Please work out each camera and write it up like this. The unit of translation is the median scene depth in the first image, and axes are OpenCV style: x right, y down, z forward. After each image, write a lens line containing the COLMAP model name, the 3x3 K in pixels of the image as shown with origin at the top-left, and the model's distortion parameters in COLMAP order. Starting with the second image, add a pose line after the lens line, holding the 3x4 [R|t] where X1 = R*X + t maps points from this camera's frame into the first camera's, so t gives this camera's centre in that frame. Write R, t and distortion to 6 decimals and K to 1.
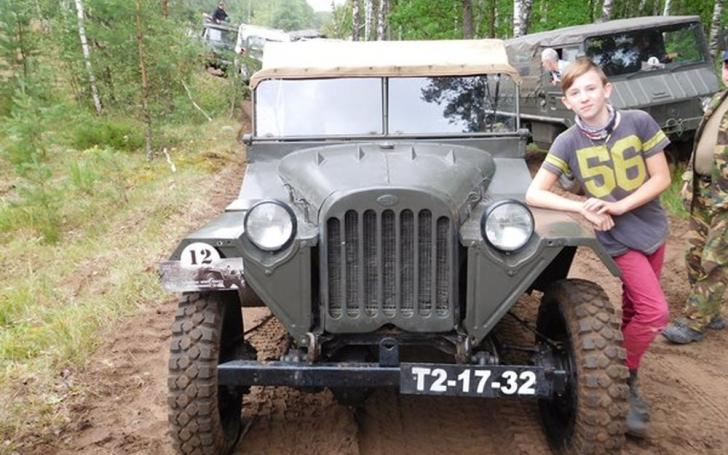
lens RADIAL K [[816.0, 0, 364.0], [0, 816.0, 227.5], [0, 0, 1]] dist [0.006455, 0.013586]
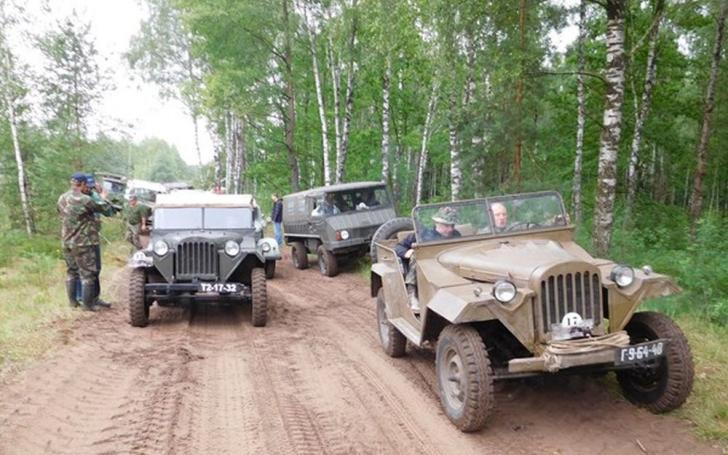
lens RADIAL K [[816.0, 0, 364.0], [0, 816.0, 227.5], [0, 0, 1]] dist [0.006455, 0.013586]
pose [[0.988512, 0.002909, 0.151112, 0.143423], [0.024039, 0.984061, -0.176199, 0.369811], [-0.149216, 0.177808, 0.972686, -1.696437]]
